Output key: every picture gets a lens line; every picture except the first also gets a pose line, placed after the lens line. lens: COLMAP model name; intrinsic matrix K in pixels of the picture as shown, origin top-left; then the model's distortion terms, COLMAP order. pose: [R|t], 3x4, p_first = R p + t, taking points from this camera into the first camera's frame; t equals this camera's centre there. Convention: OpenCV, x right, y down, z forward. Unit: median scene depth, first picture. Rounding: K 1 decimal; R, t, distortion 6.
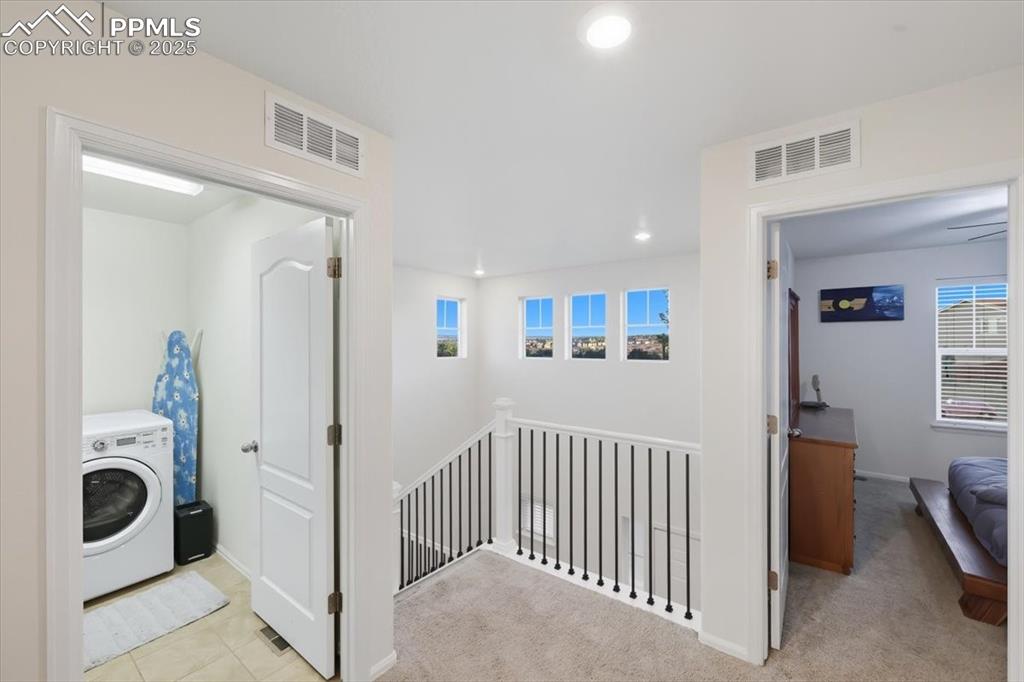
lens RADIAL K [[417.8, 0, 515.1], [0, 417.8, 340.2], [0, 0, 1]] dist [-0.000853, -0.000407]
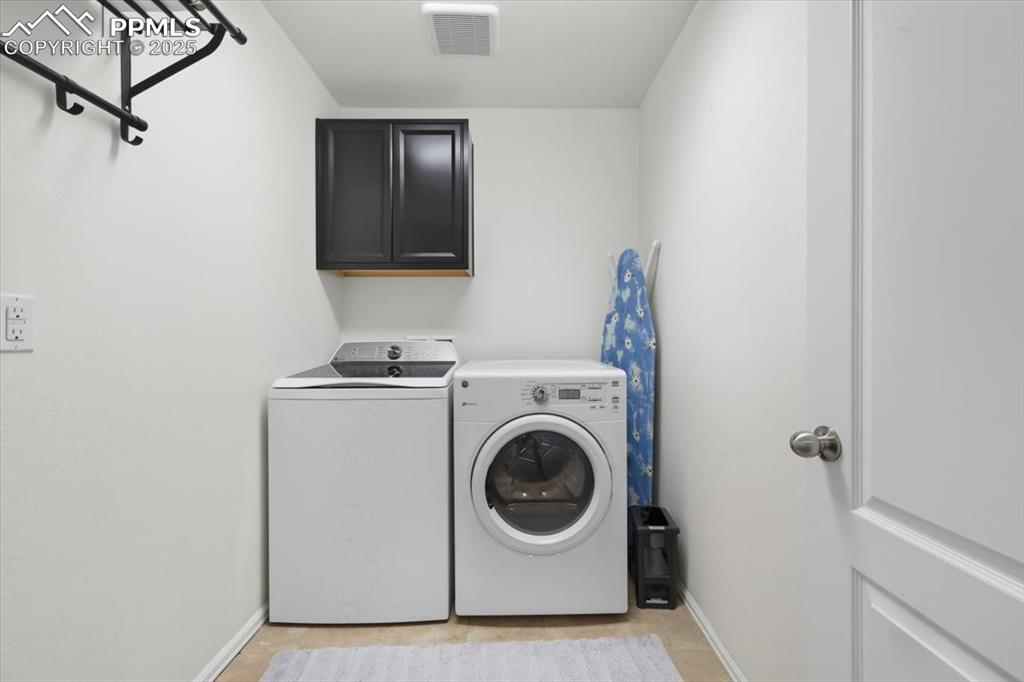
lens RADIAL K [[417.8, 0, 514.0], [0, 417.8, 337.2], [0, 0, 1]] dist [-0.000853, -0.000407]
pose [[0.602778, 0.001109, -0.797908, -0.373630], [0.003847, 0.999983, 0.004296, 0.121351], [0.797899, -0.005659, 0.602764, 0.433821]]
